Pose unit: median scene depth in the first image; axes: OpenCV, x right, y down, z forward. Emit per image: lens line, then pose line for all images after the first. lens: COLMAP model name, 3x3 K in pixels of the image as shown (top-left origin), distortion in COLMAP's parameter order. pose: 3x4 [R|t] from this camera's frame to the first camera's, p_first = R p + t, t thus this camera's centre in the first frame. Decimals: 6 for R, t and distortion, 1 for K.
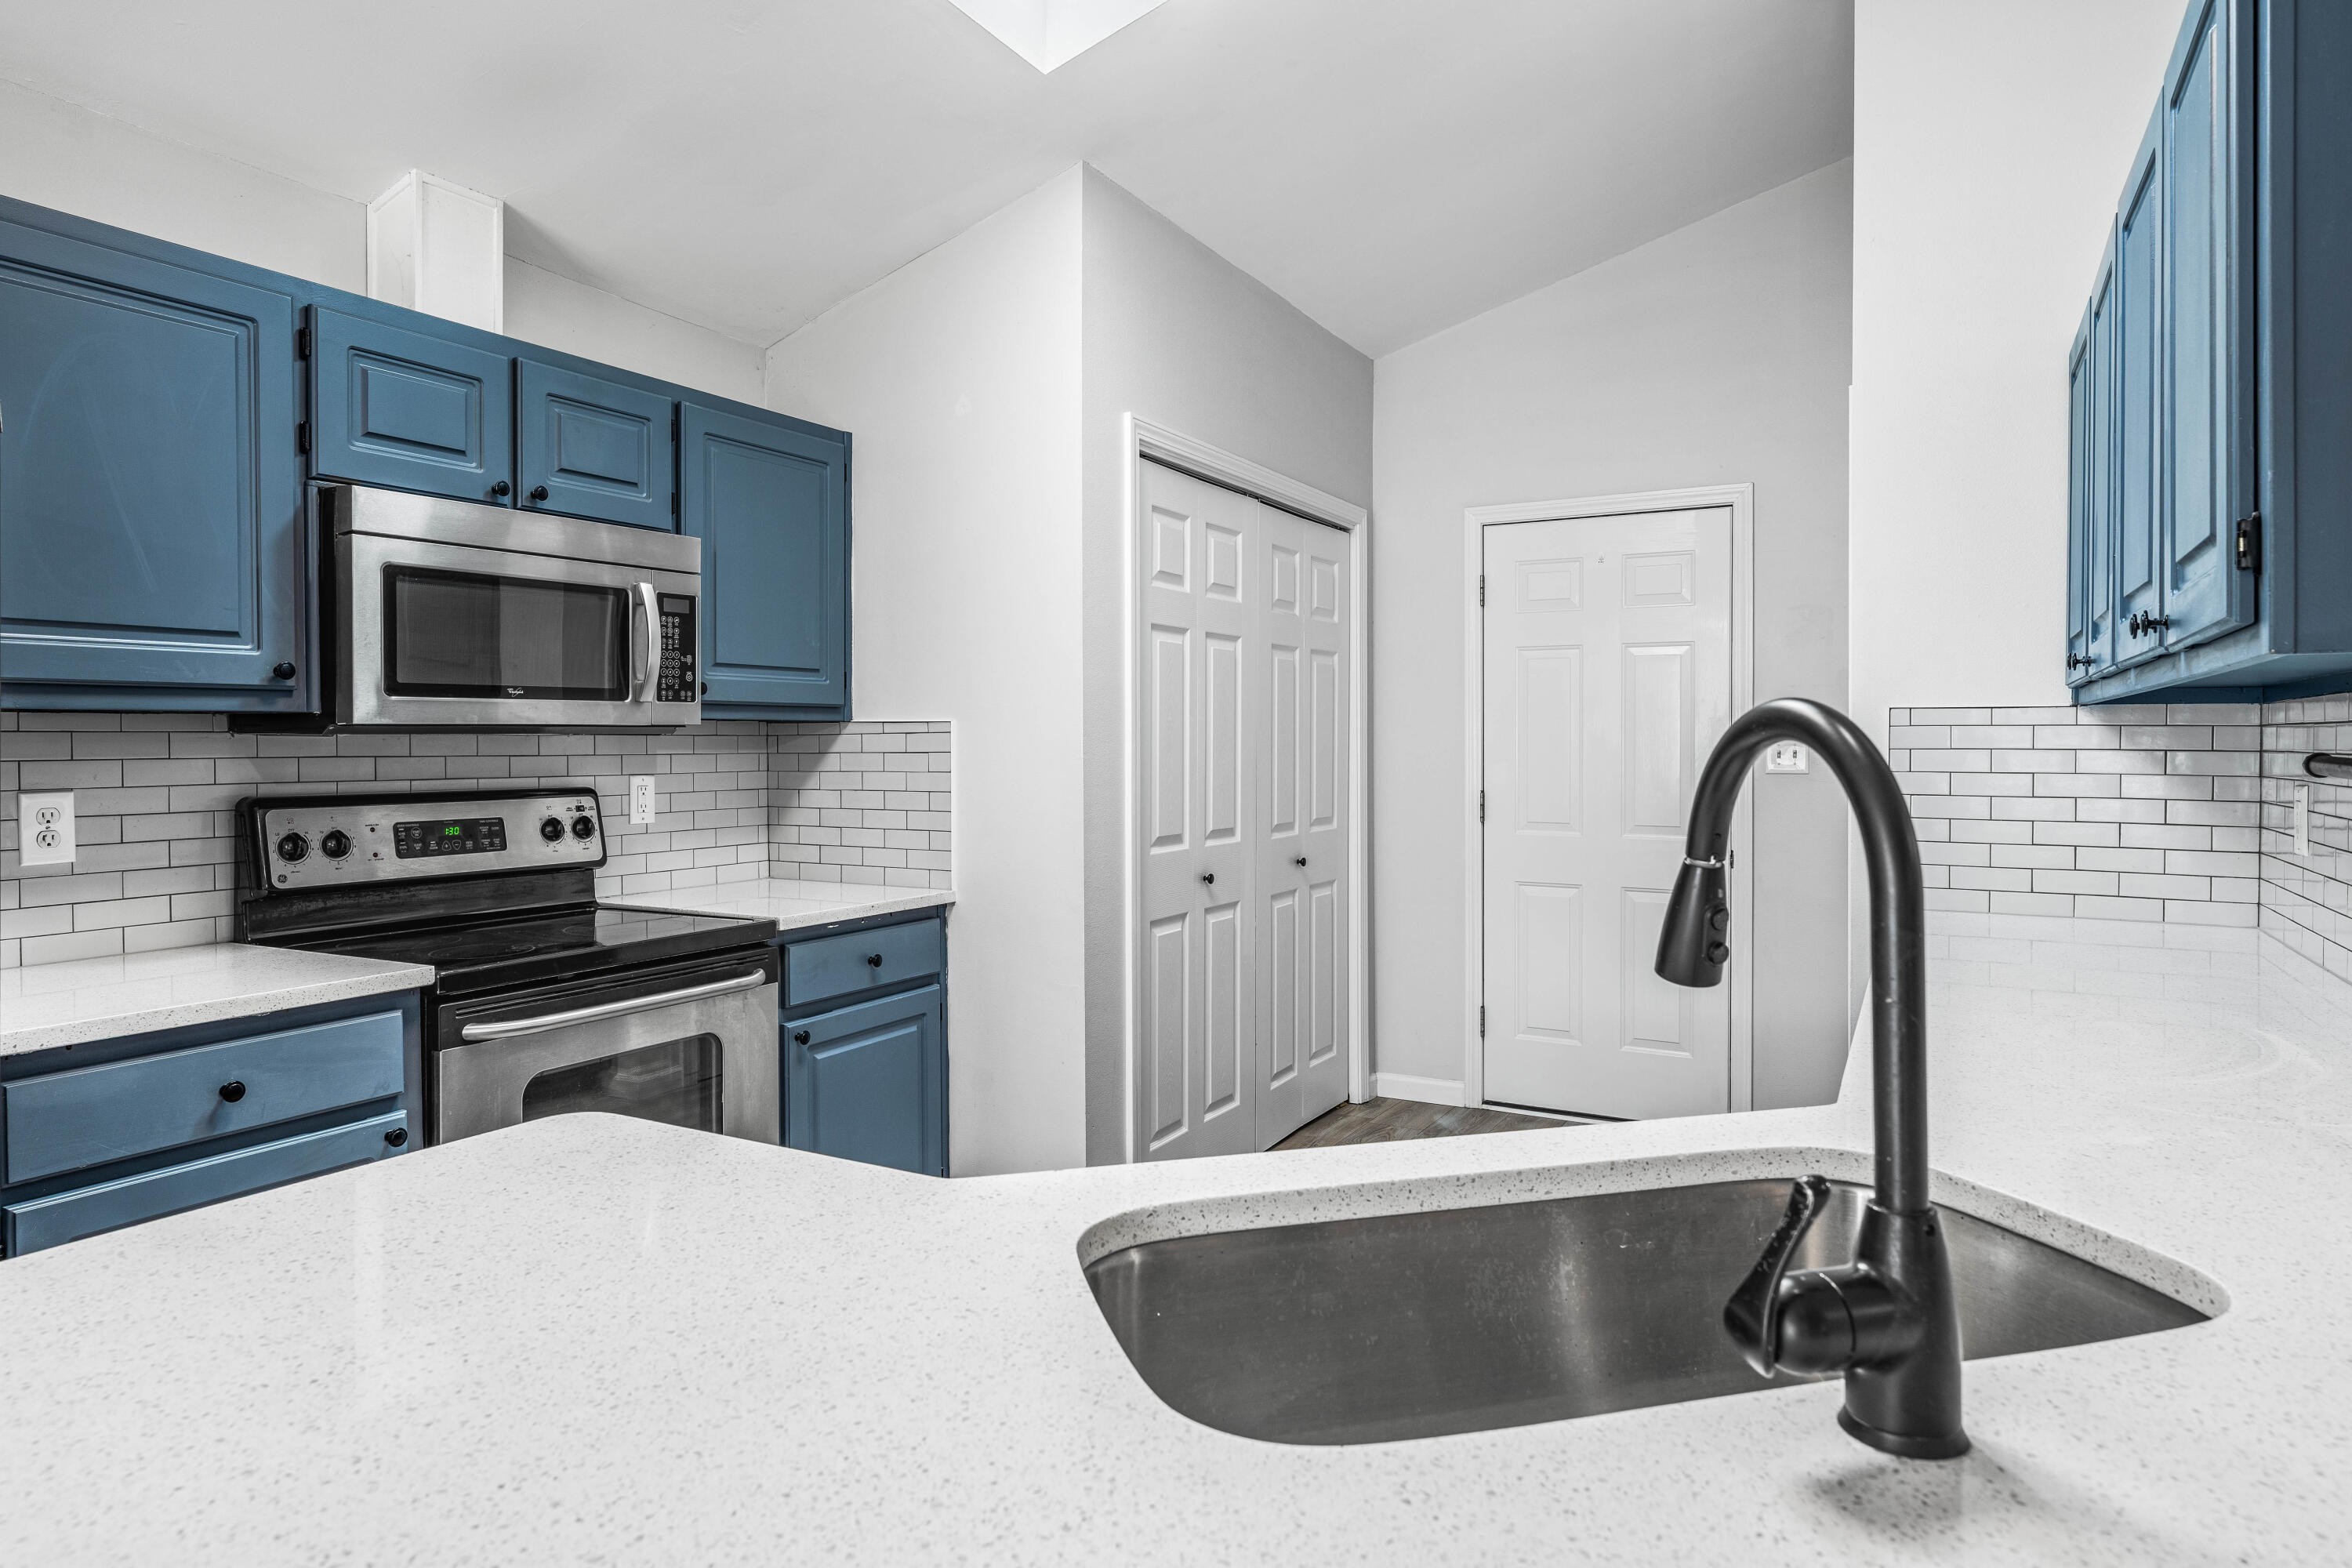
lens RADIAL K [[1353.0, 0, 1155.4], [0, 1353.0, 749.0], [0, 0, 1]] dist [0.000018, 0.000071]
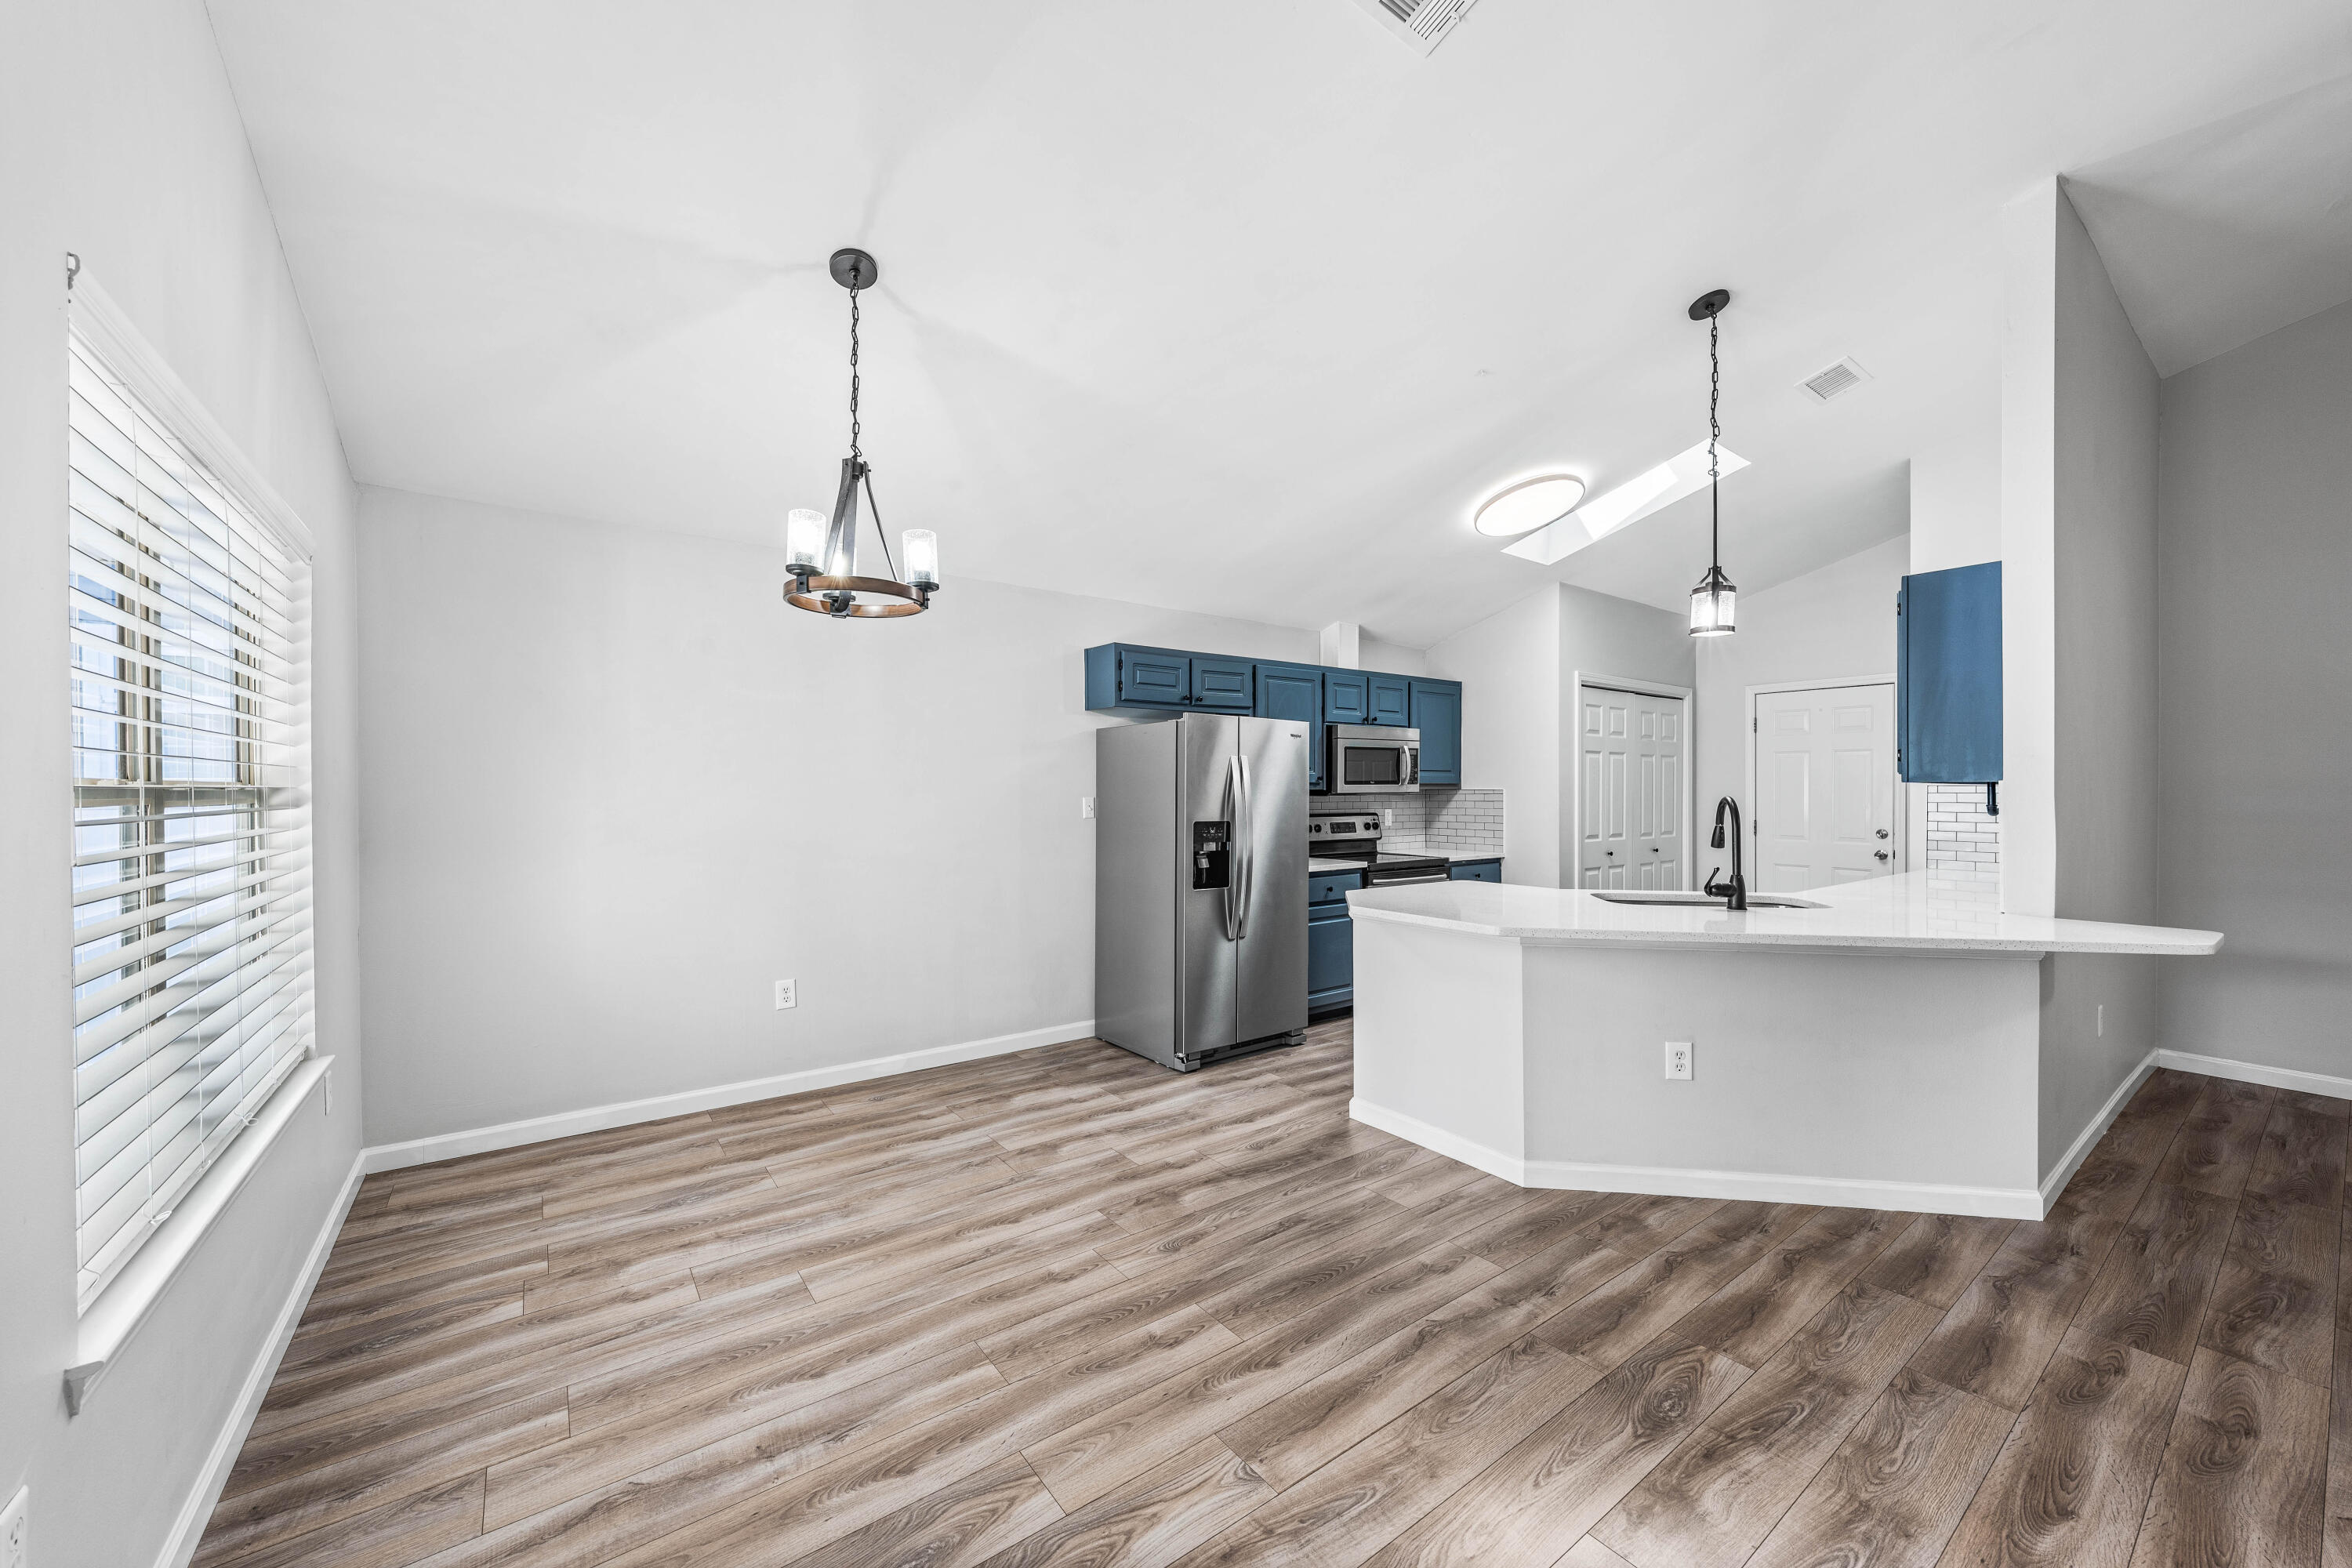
lens RADIAL K [[859.6, 0, 1167.8], [0, 859.6, 802.2], [0, 0, 1]] dist [-0.003662, -0.000155]
pose [[0.909552, 0.005343, -0.415557, -0.056785], [-0.001837, 0.999959, 0.008837, -0.011233], [0.415587, -0.007274, 0.909524, -0.976249]]
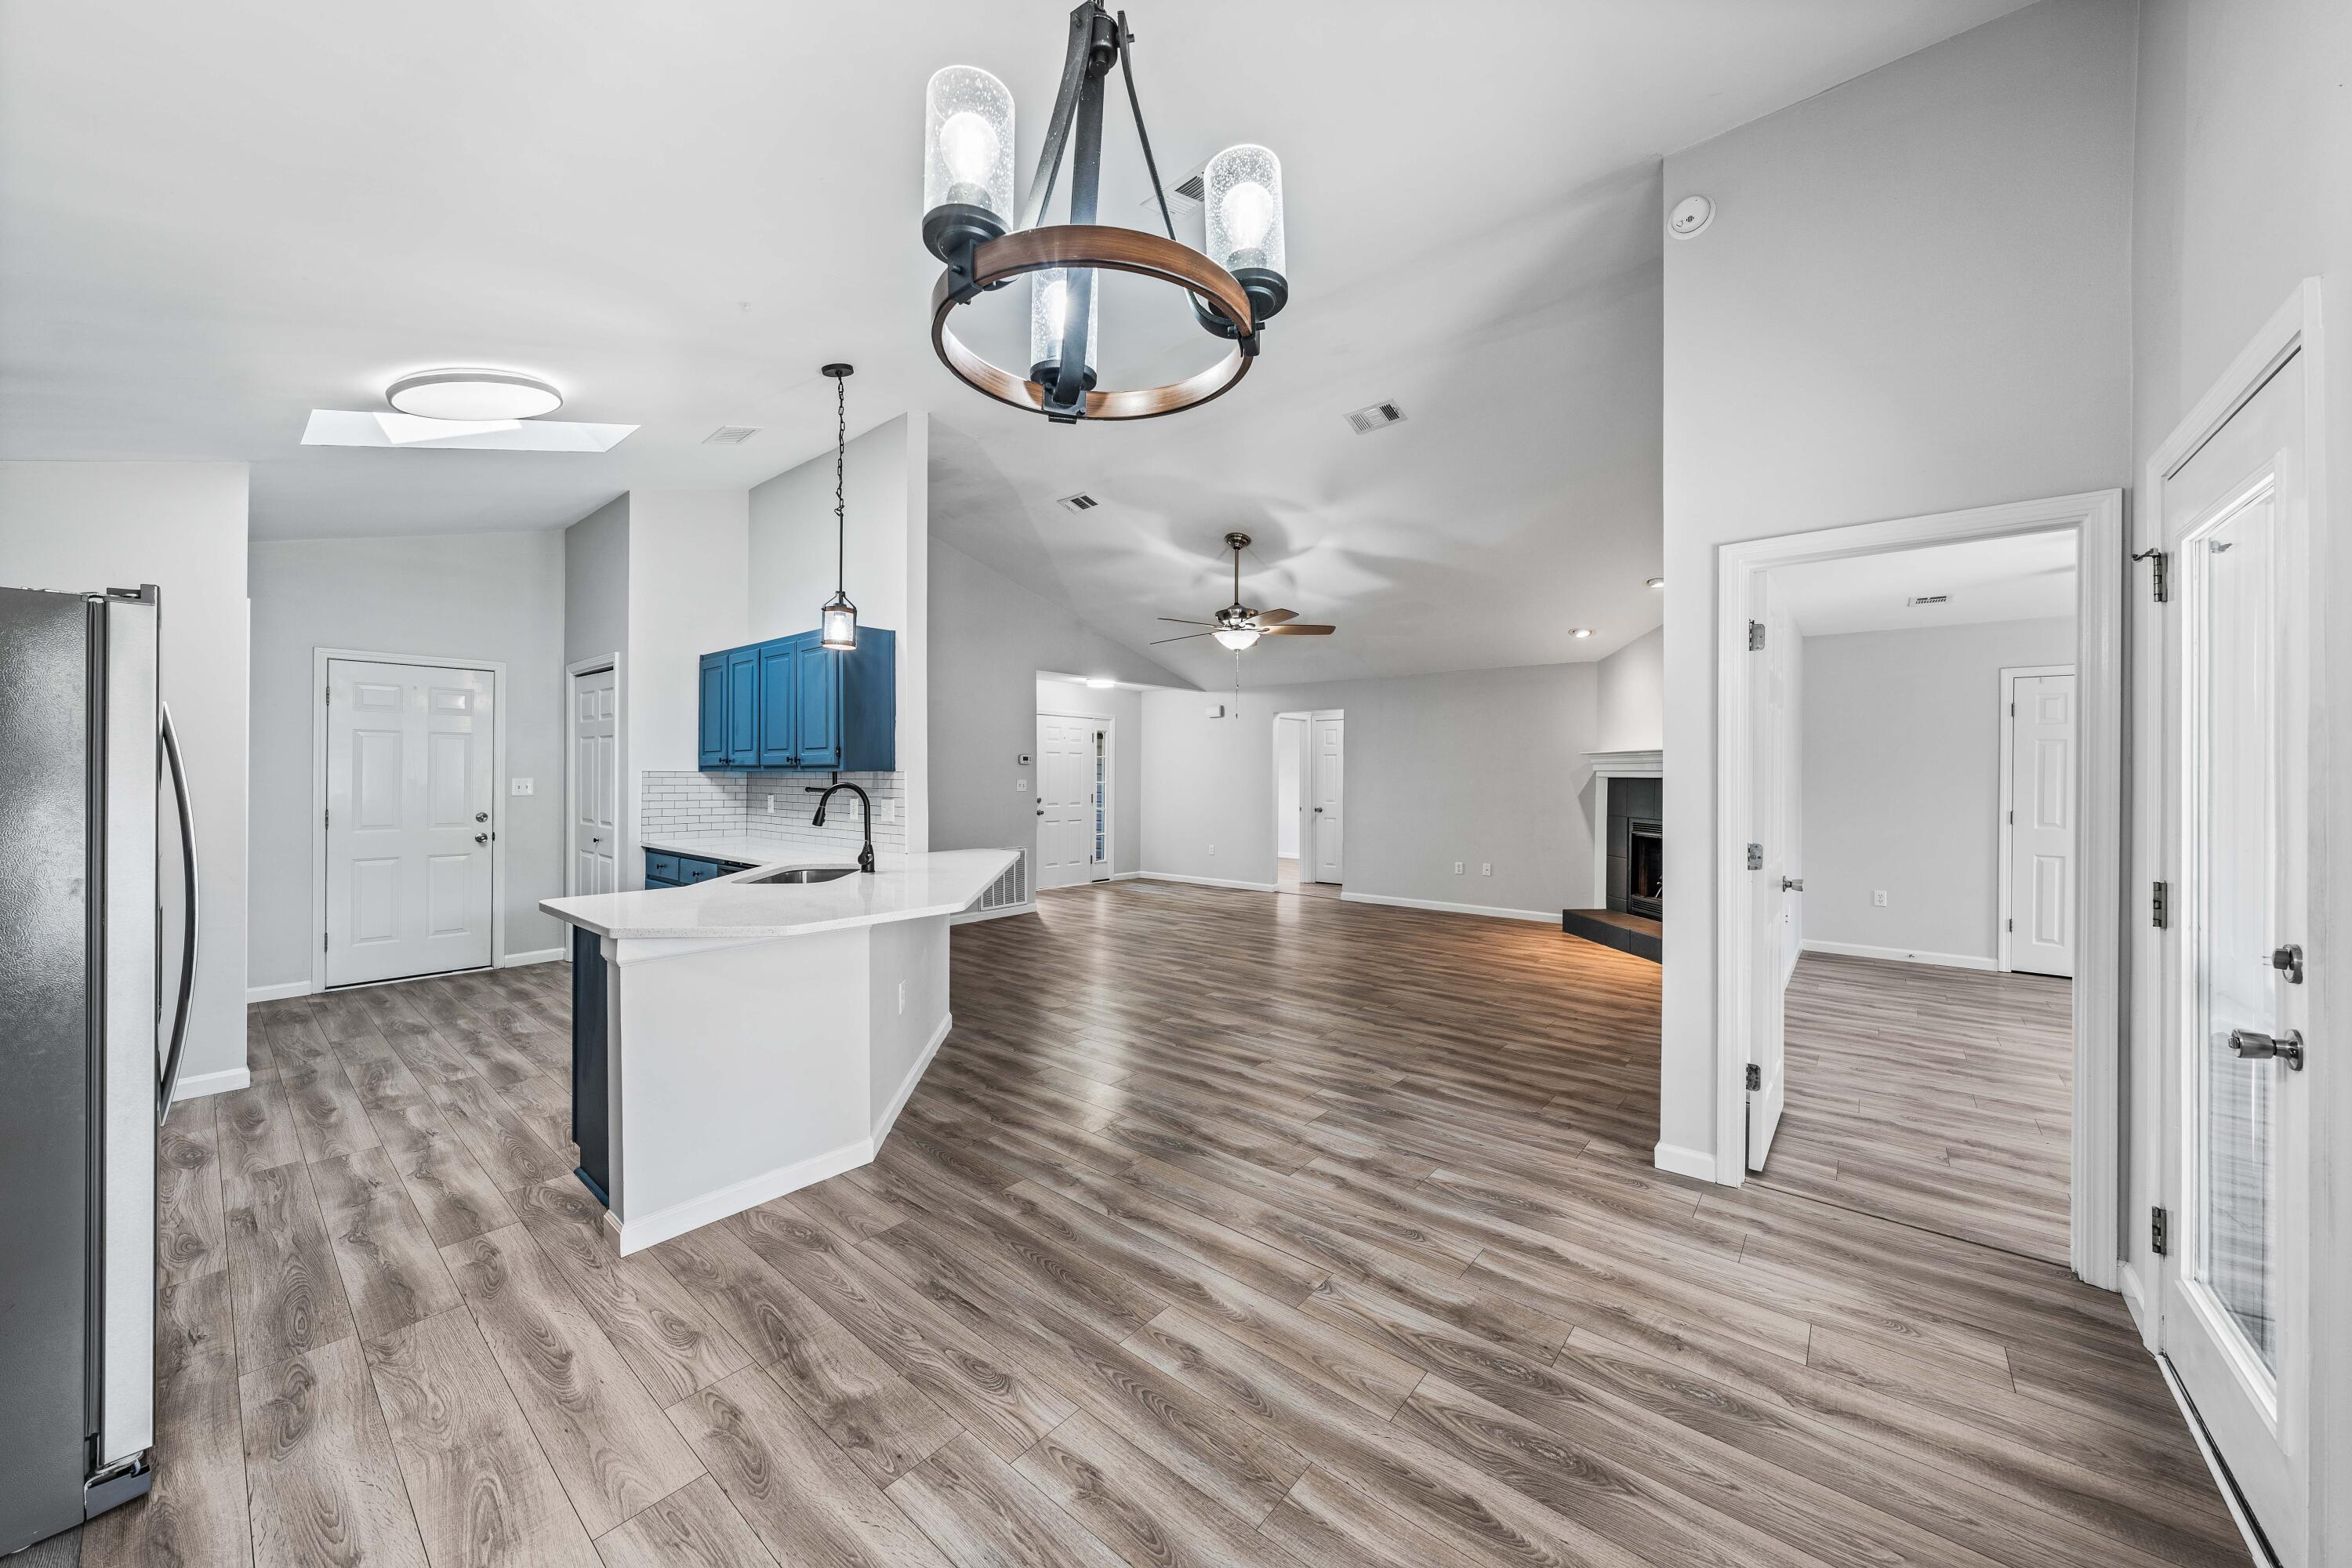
lens RADIAL K [[859.6, 0, 1164.4], [0, 859.6, 768.6], [0, 0, 1]] dist [-0.003662, -0.000155]
pose [[0.184979, 0.004064, 0.982734, -1.042422], [0.004408, 0.999978, -0.004965, -0.016840], [-0.982733, 0.005250, 0.184957, -0.429055]]
